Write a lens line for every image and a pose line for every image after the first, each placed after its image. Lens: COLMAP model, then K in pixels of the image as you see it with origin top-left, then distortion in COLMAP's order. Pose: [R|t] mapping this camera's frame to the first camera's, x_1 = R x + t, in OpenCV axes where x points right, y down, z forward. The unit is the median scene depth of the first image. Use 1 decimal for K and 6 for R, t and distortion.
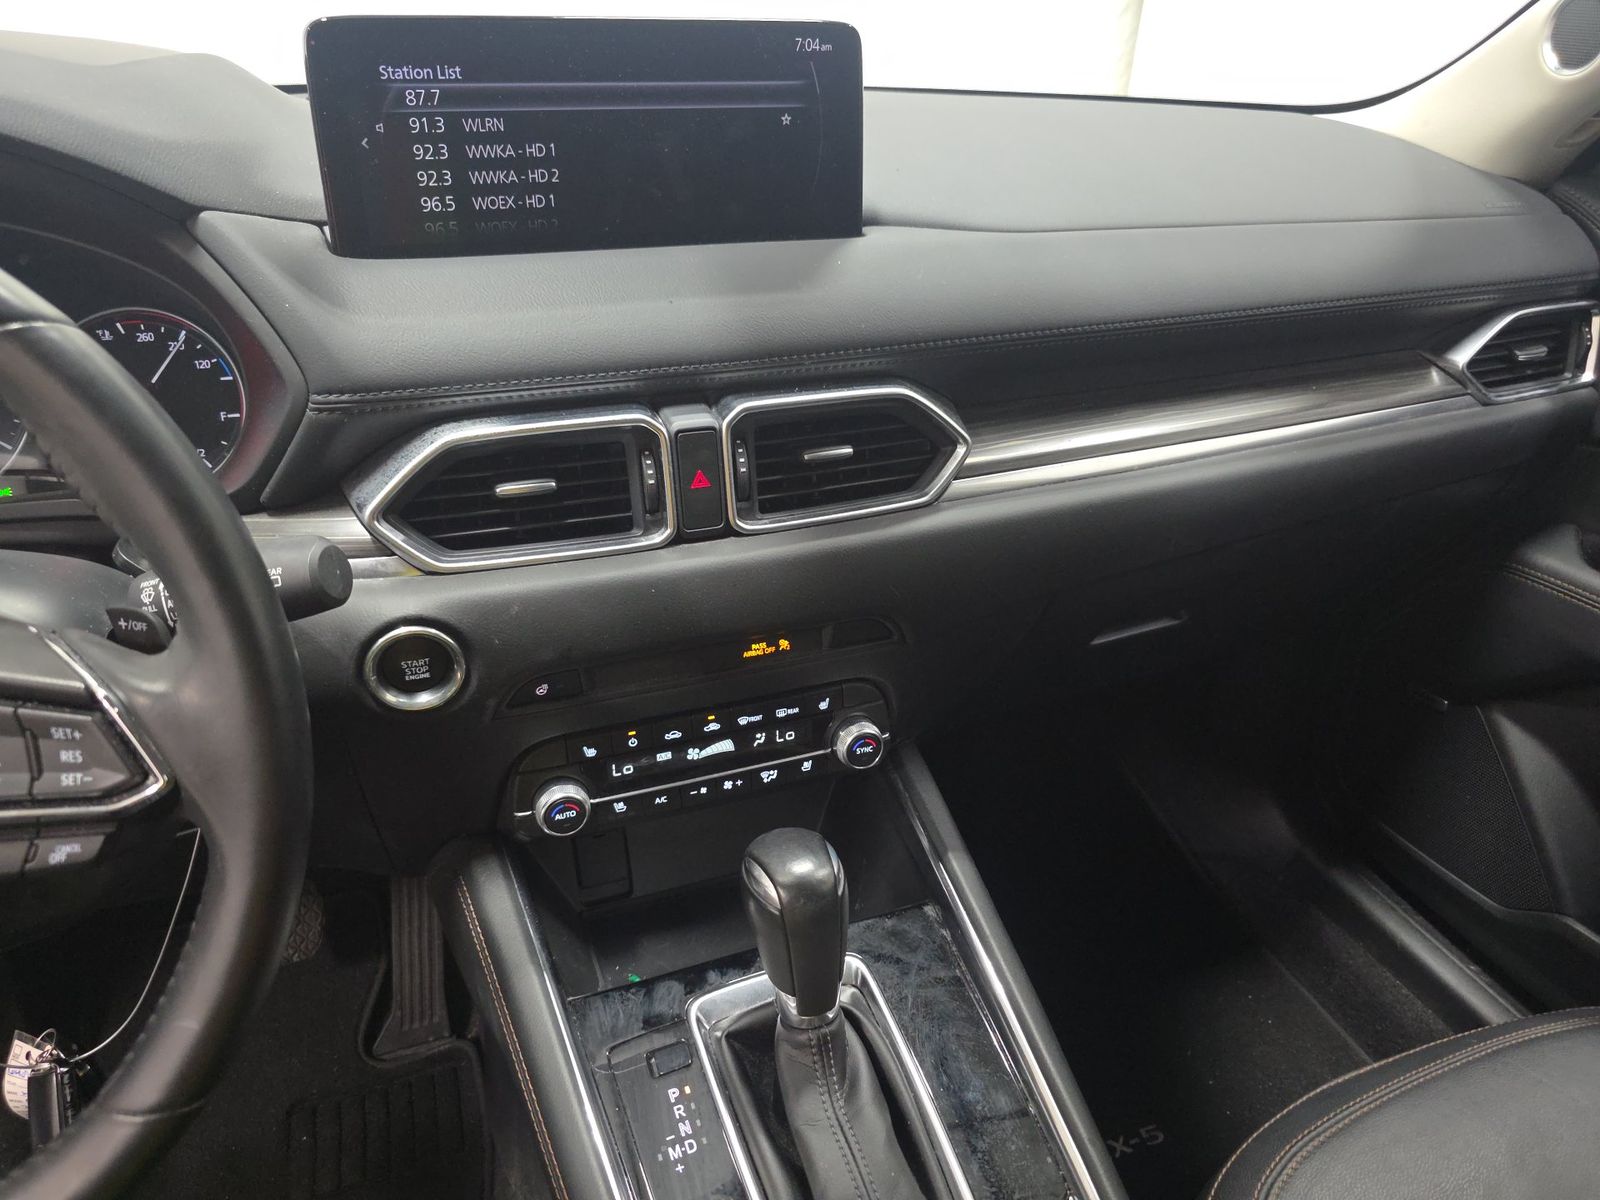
lens RADIAL K [[1042.9, 0, 800.0], [0, 1042.9, 600.0], [0, 0, 1]] dist [0.031406, -0.045741]
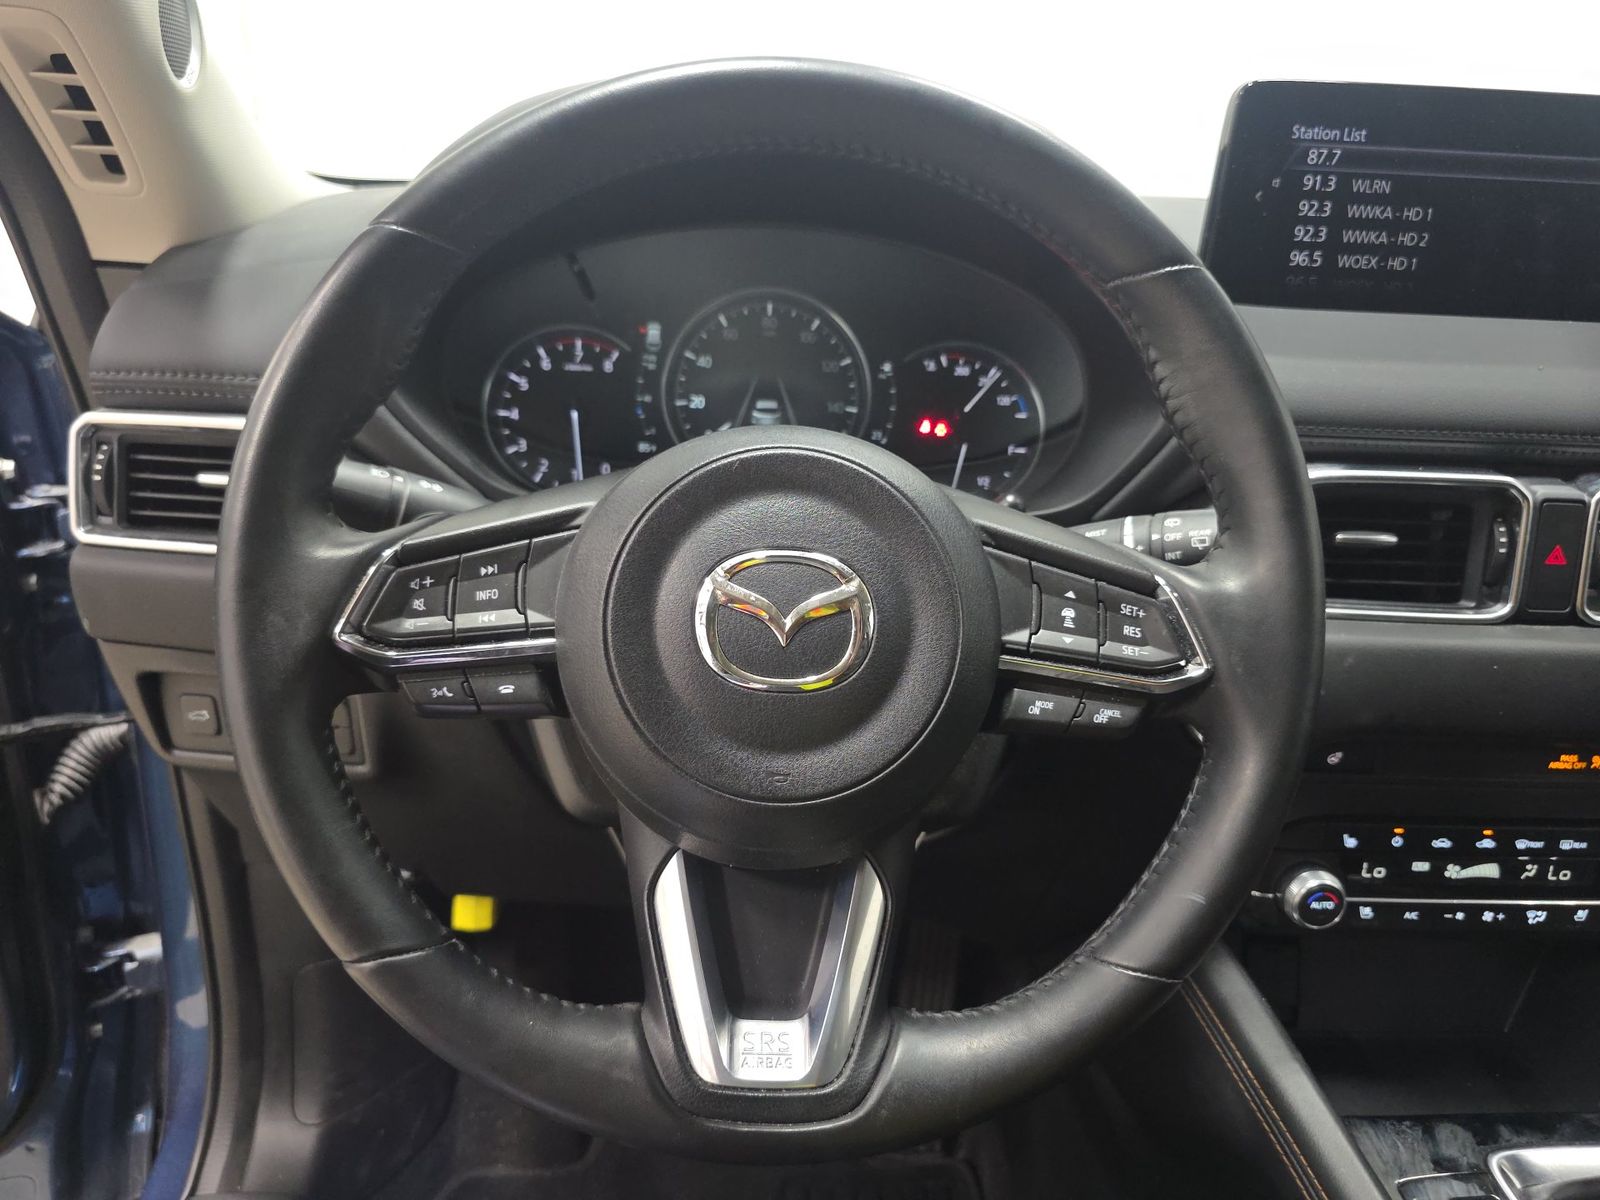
lens RADIAL K [[1042.9, 0, 800.0], [0, 1042.9, 600.0], [0, 0, 1]] dist [0.031406, -0.045741]
pose [[0.948882, 0.133745, -0.285892, -0.447453], [-0.181962, 0.971911, -0.149259, 0.174818], [0.257899, 0.193651, 0.946566, -0.024630]]
